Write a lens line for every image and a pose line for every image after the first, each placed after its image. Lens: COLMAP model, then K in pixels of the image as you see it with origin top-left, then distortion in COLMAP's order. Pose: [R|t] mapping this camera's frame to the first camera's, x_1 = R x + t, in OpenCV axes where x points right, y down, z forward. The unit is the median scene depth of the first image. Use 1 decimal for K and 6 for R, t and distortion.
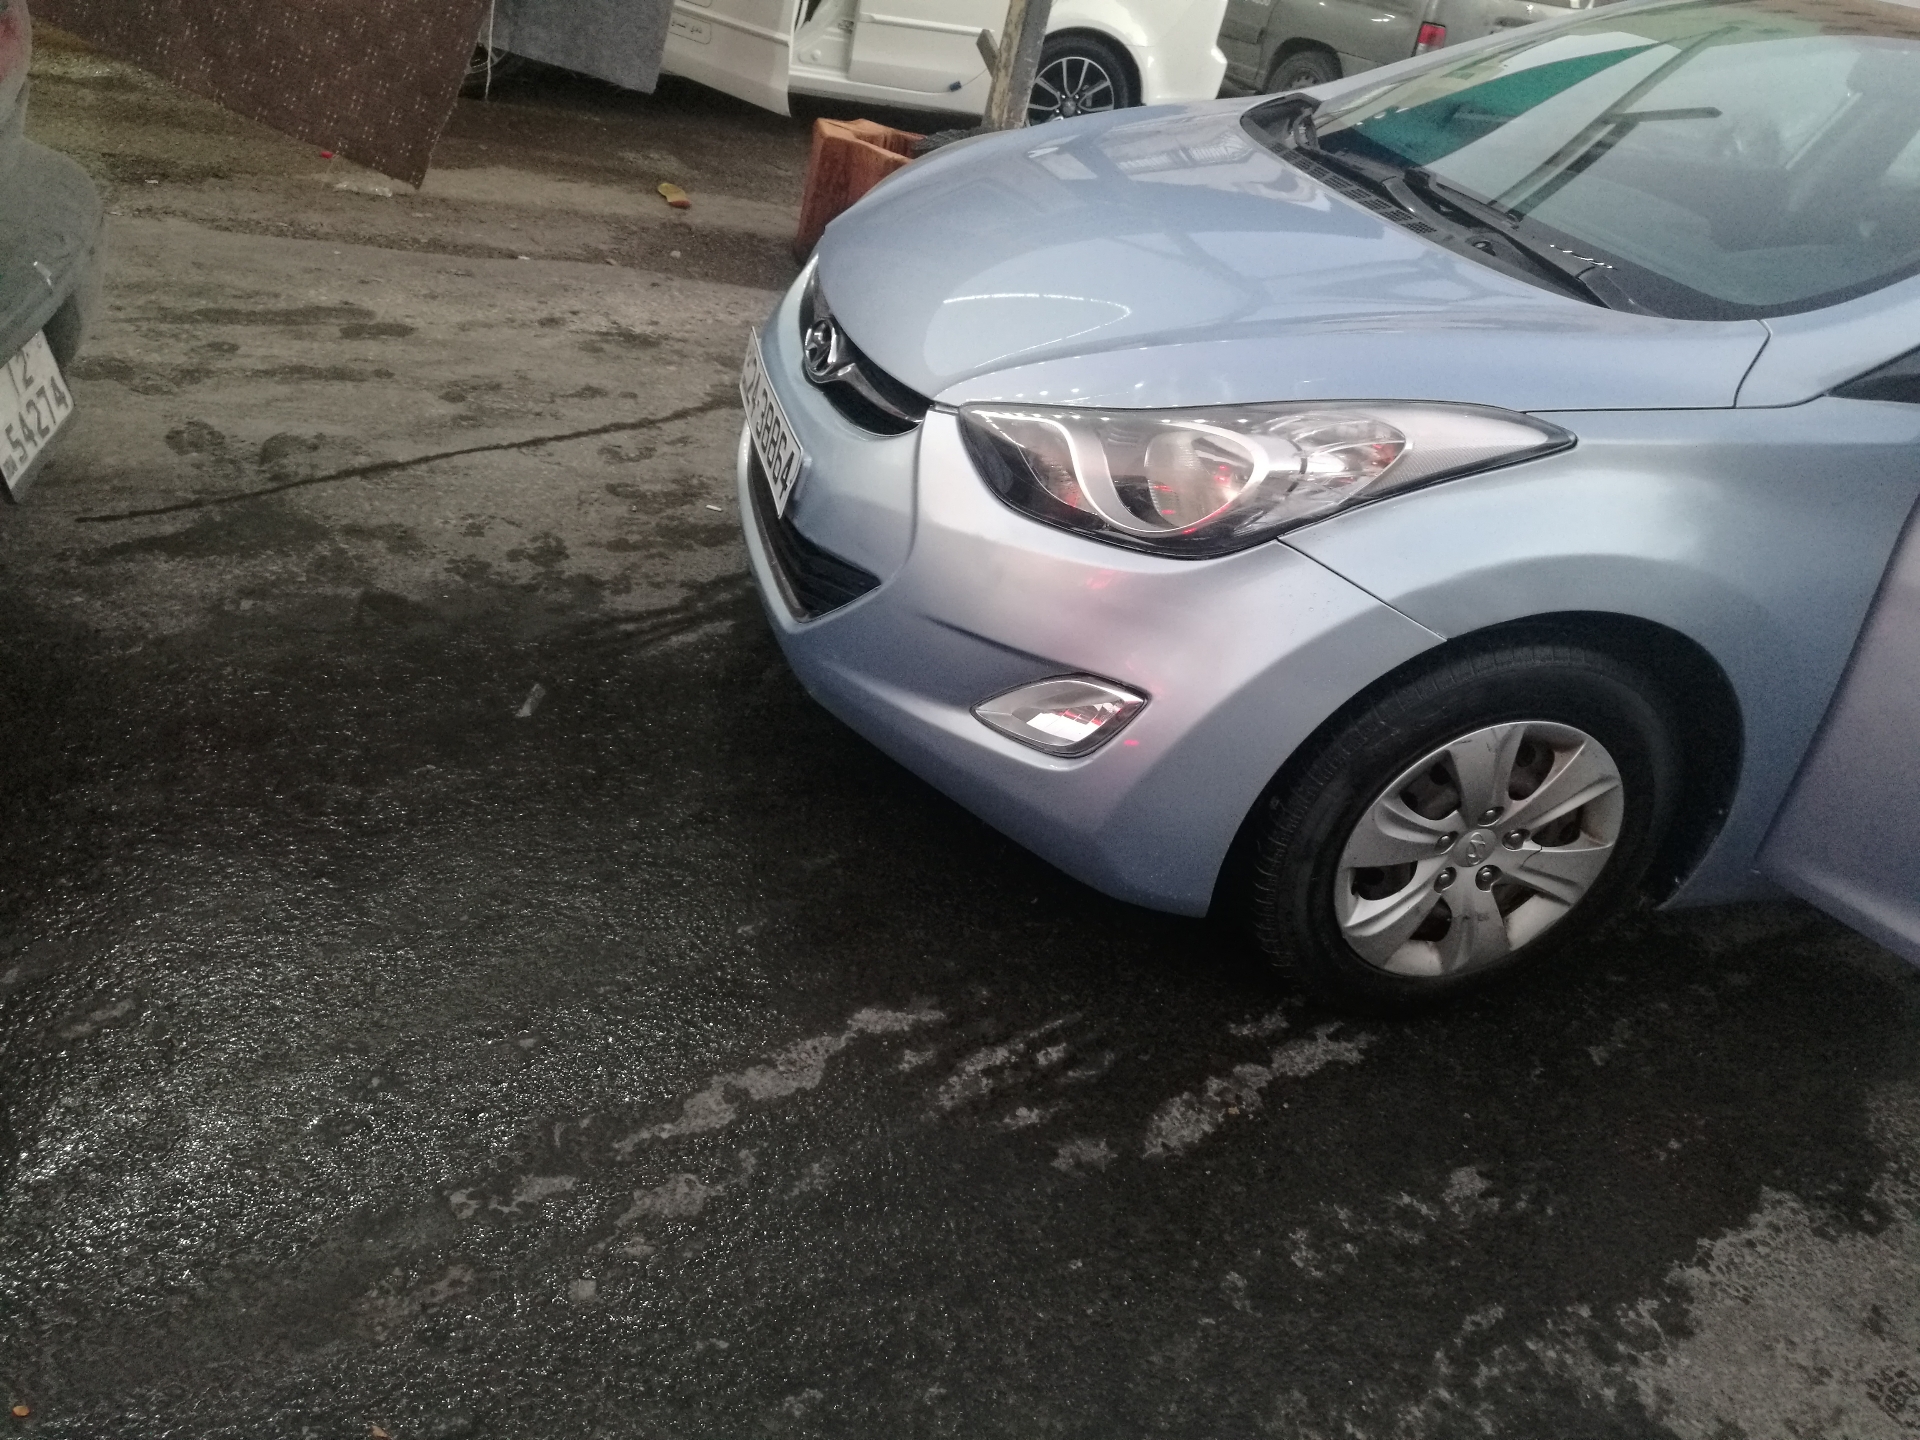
lens RADIAL K [[1528.6, 0, 959.8], [0, 1528.6, 726.8], [0, 0, 1]] dist [0.004137, 0.052981]
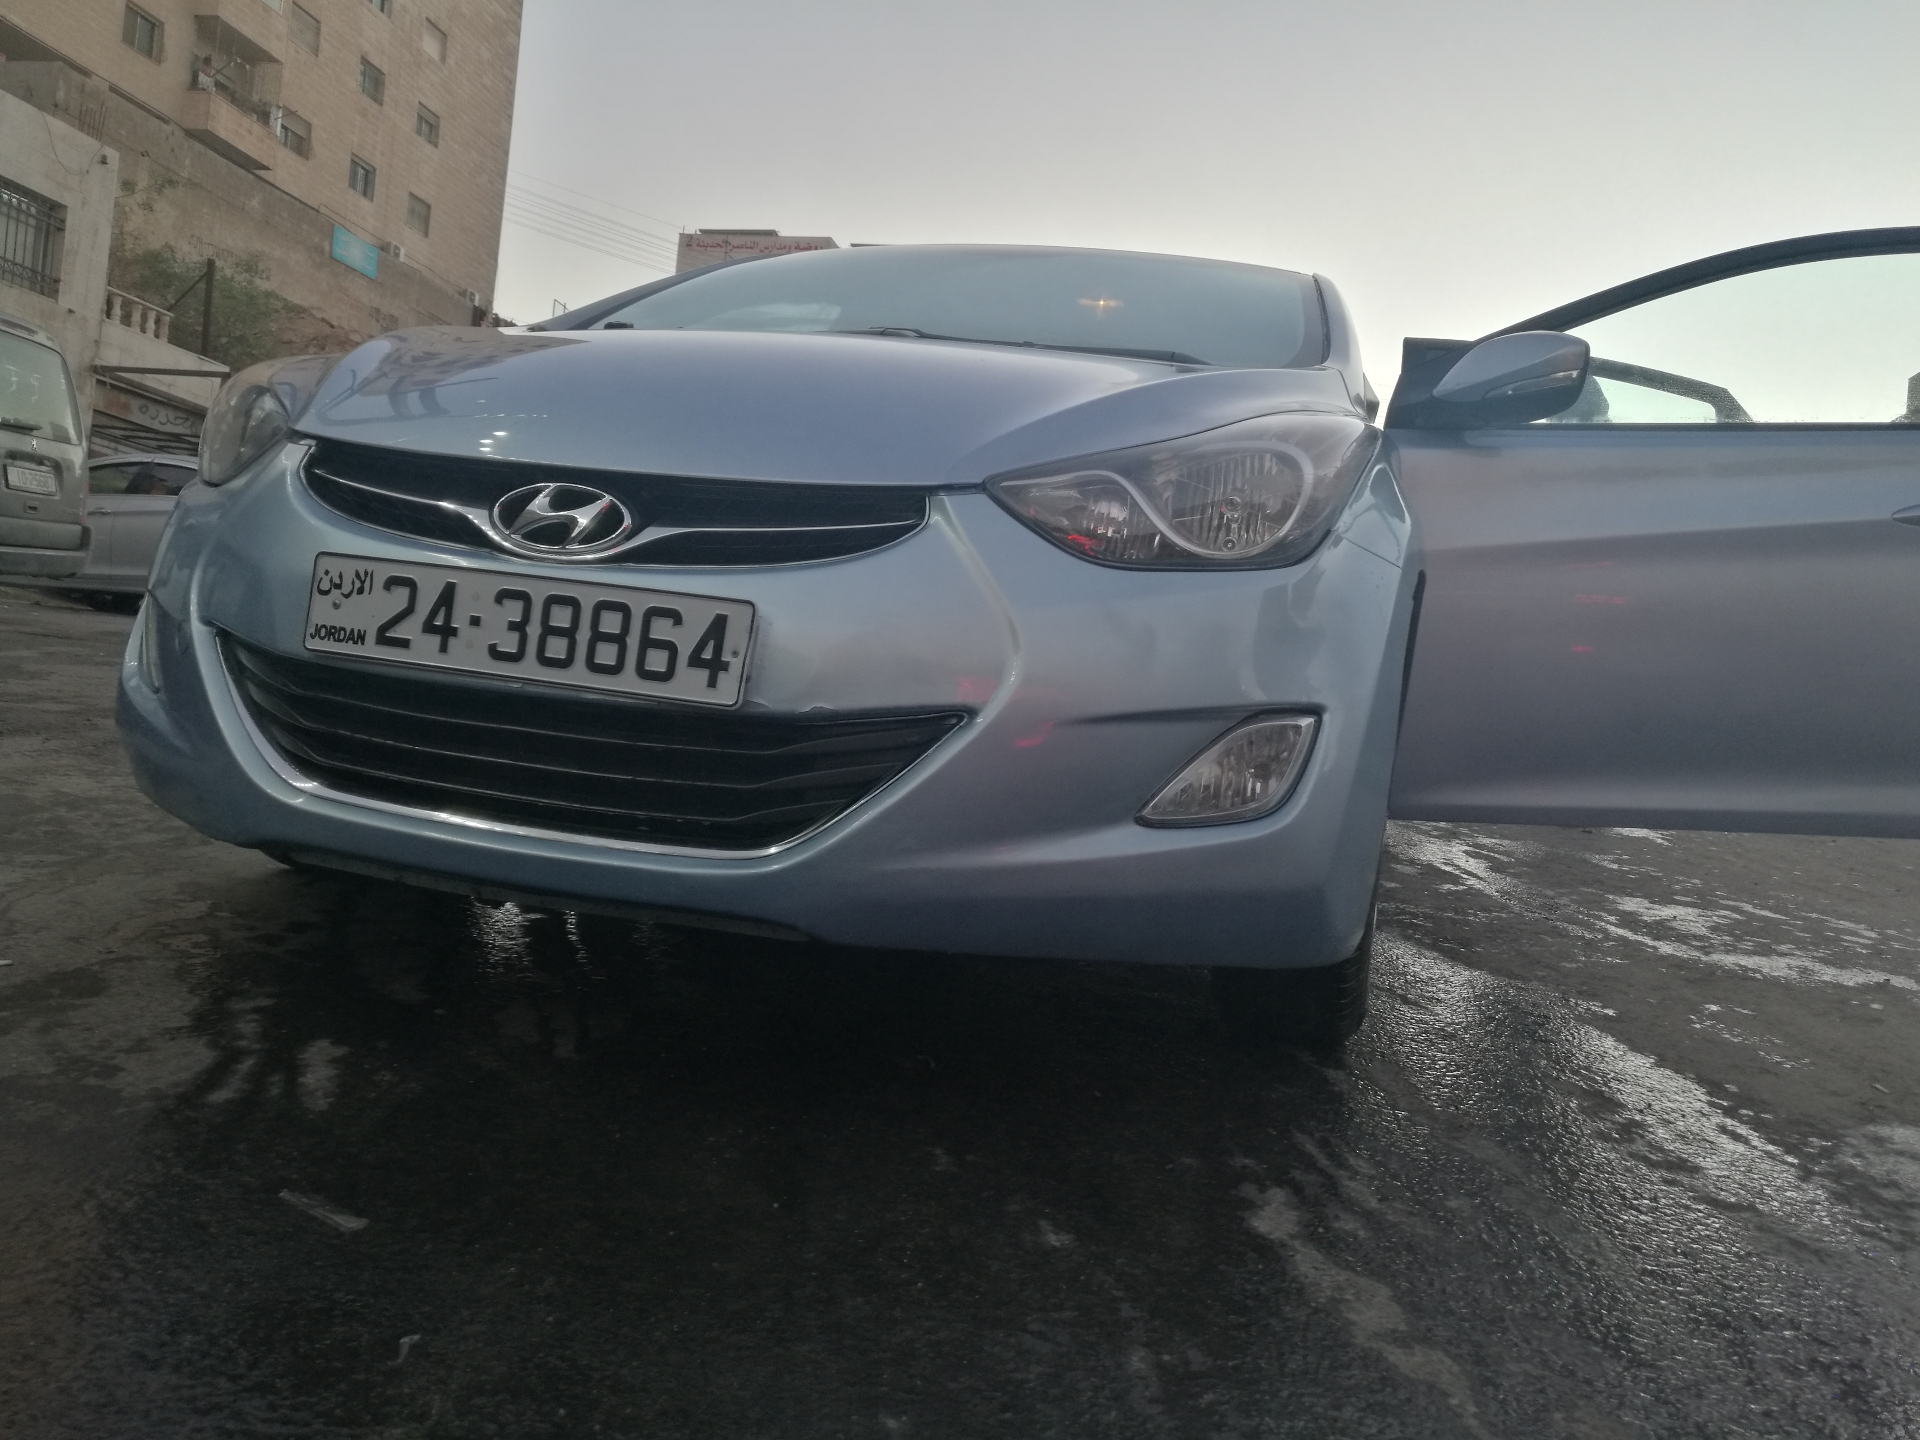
lens RADIAL K [[1528.6, 0, 959.3], [0, 1528.6, 723.0], [0, 0, 1]] dist [0.004137, 0.052981]
pose [[0.503860, -0.180633, 0.844687, -0.734791], [0.442835, 0.893622, -0.073056, -0.039589], [-0.741635, 0.410867, 0.530251, 0.632256]]
